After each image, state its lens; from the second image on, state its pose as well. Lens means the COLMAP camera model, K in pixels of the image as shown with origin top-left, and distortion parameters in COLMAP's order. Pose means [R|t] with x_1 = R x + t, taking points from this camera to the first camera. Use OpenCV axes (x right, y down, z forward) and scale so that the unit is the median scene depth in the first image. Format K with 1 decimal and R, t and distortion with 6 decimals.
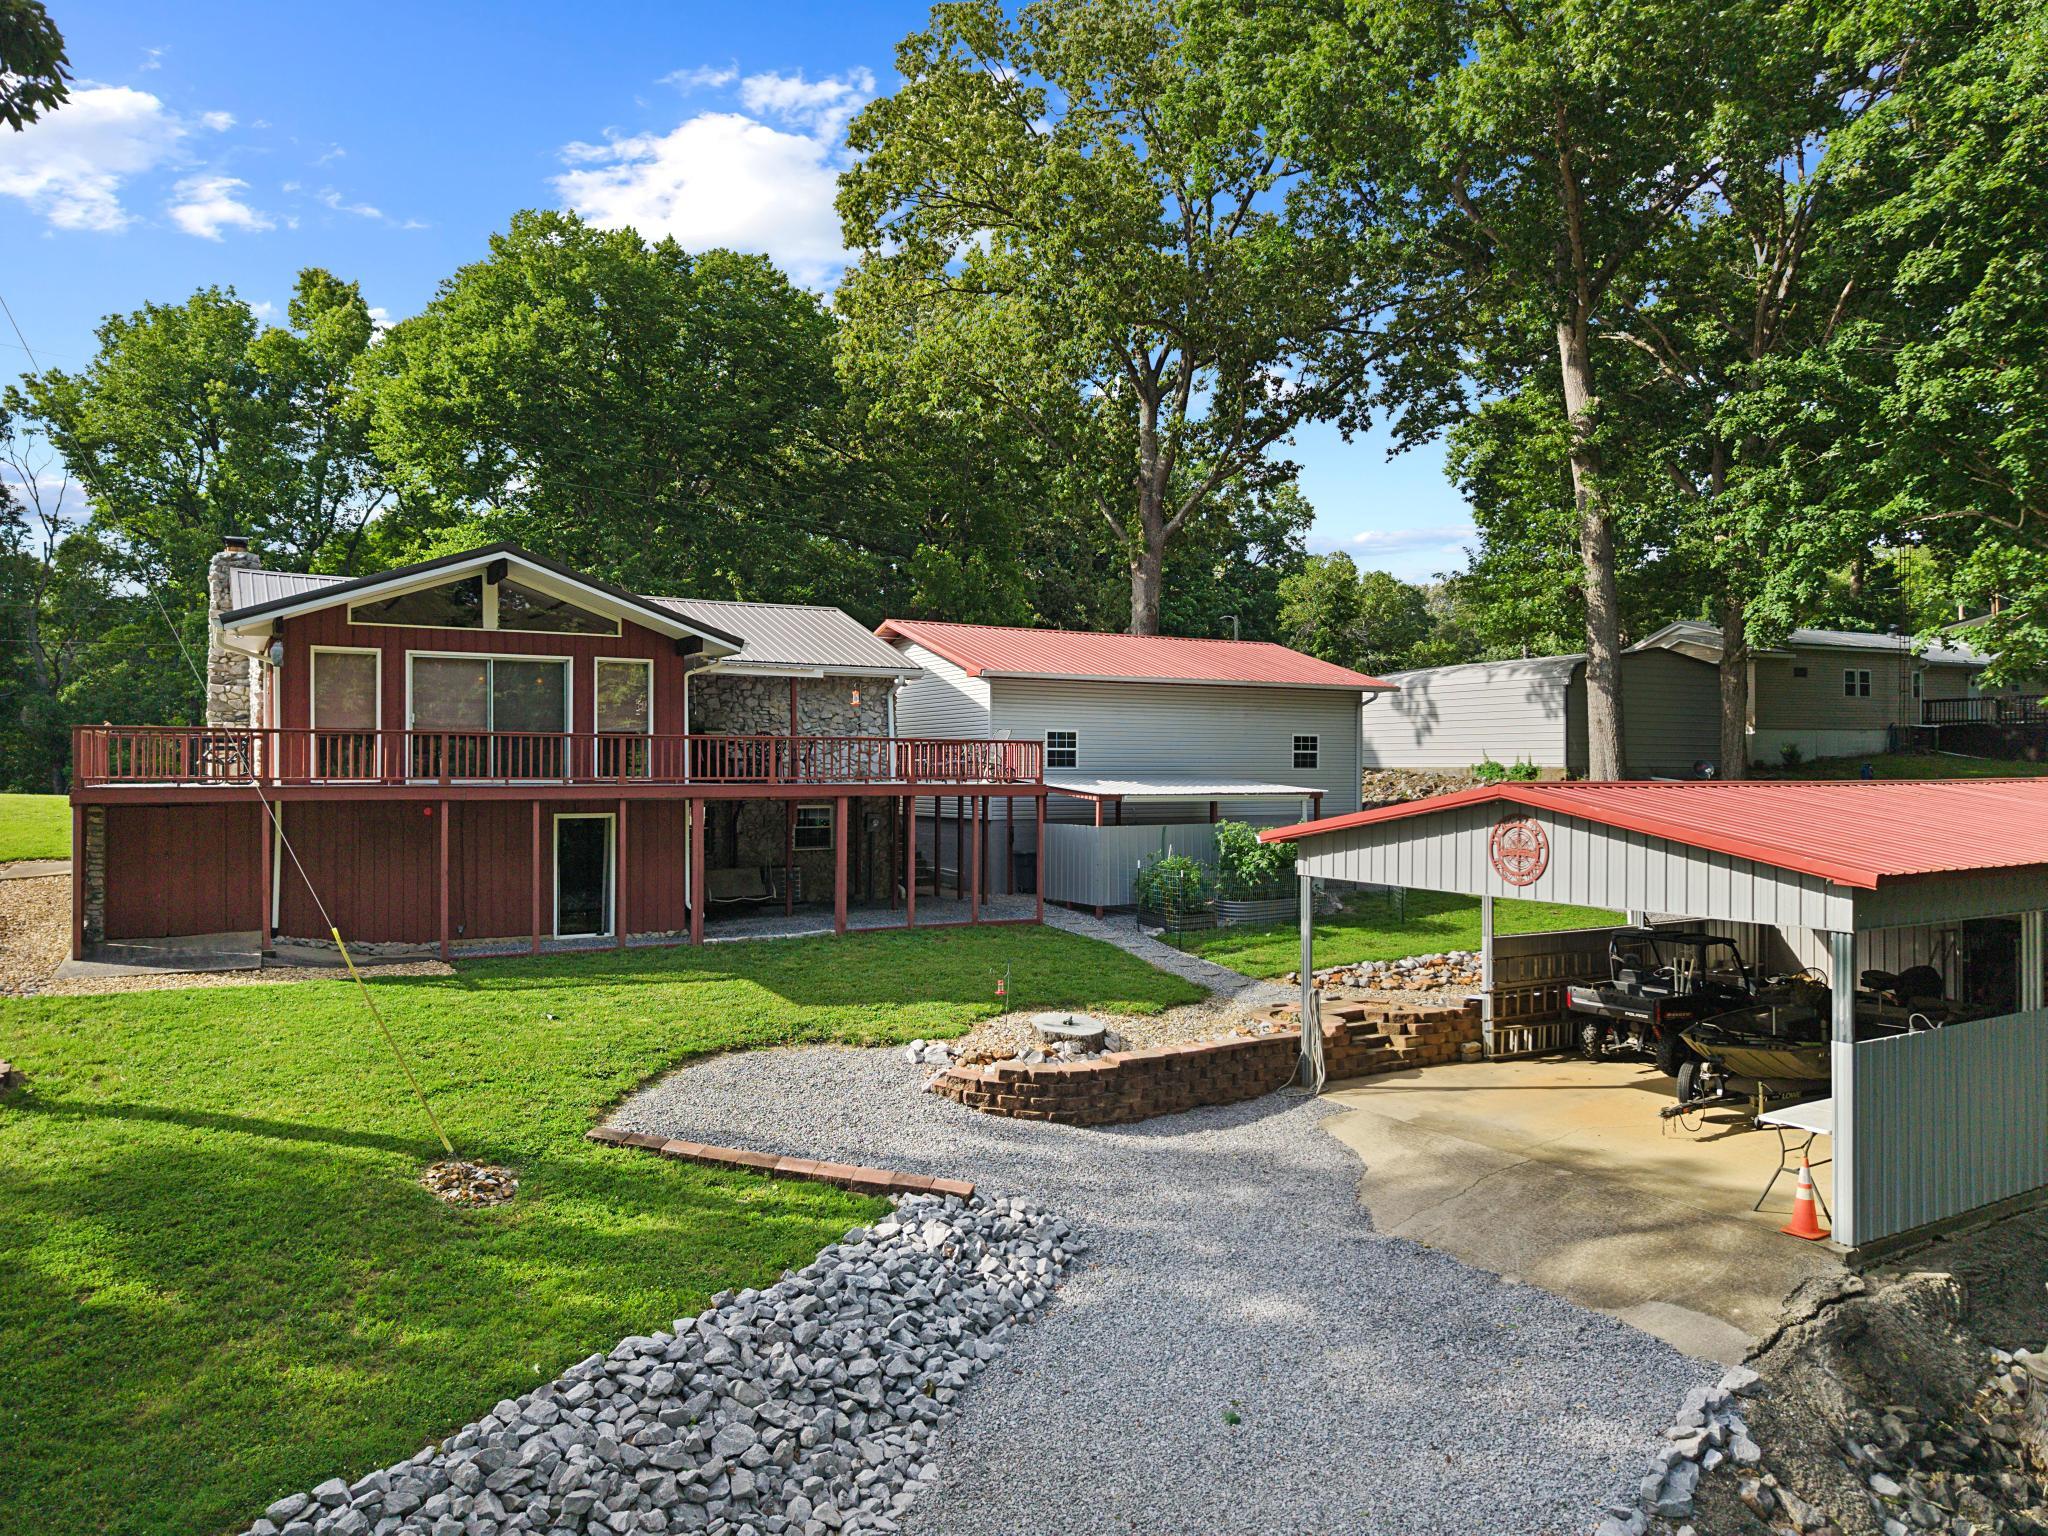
lens RADIAL K [[1379.2, 0, 1024.0], [0, 1379.2, 768.0], [0, 0, 1]] dist [0.006039, -0.000911]
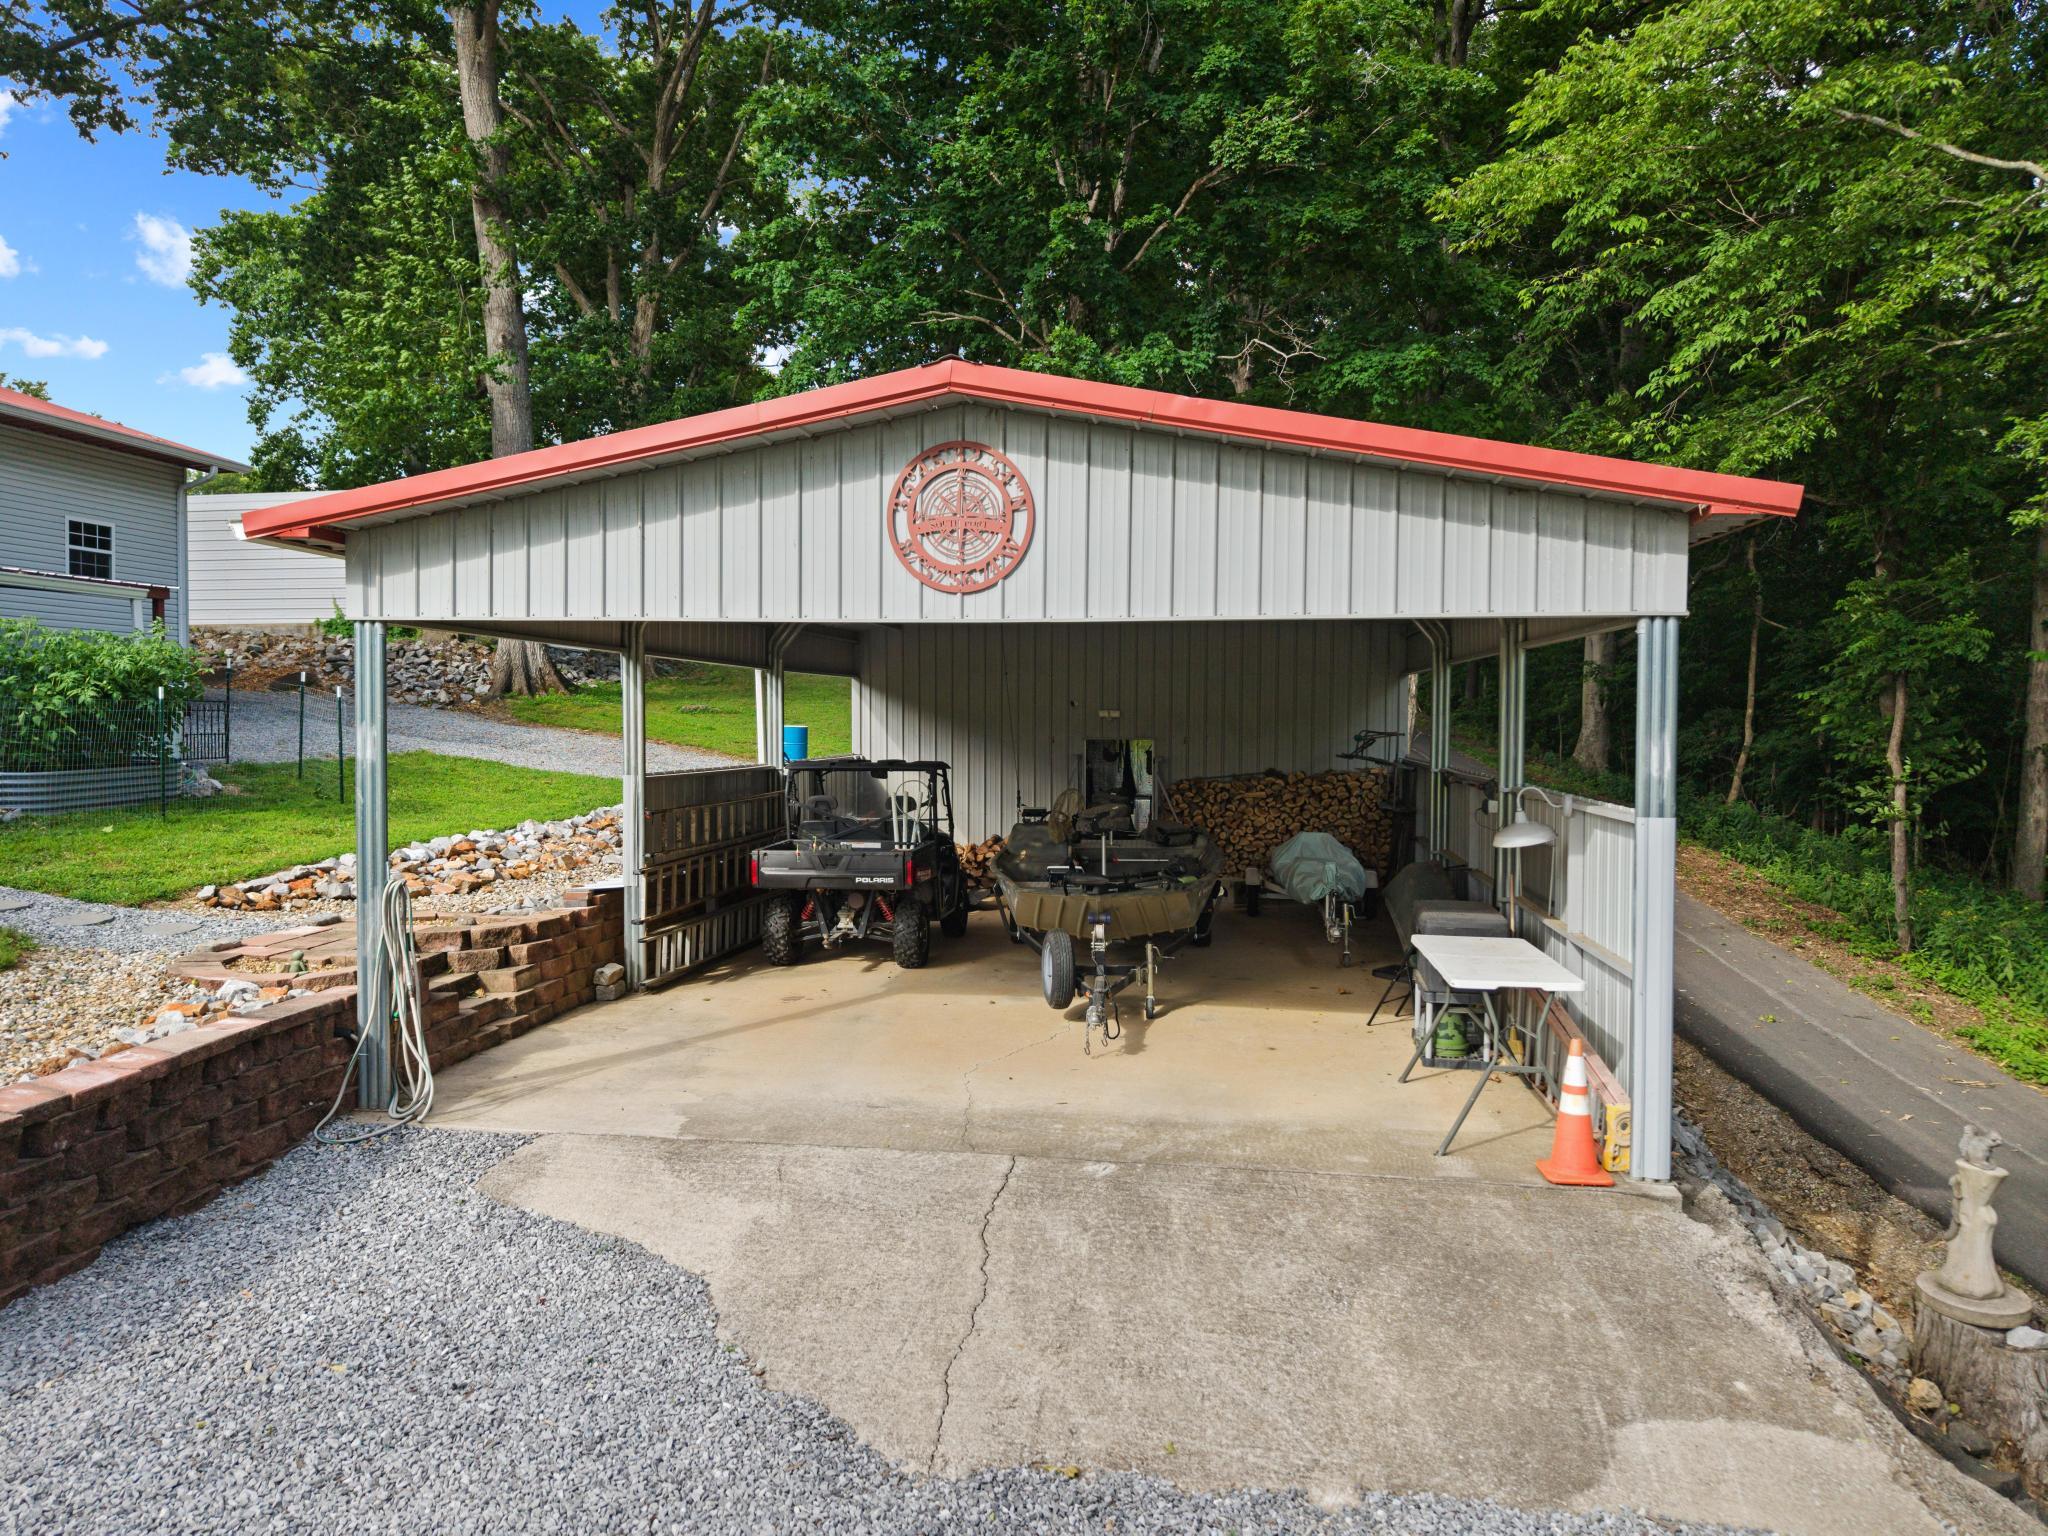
lens RADIAL K [[1379.2, 0, 1024.0], [0, 1379.2, 768.0], [0, 0, 1]] dist [0.006039, -0.000911]
pose [[0.642719, -0.033797, 0.765356, 0.005023], [0.000051, 0.999028, 0.044073, 0.094430], [-0.766102, -0.028287, 0.642096, 0.514721]]
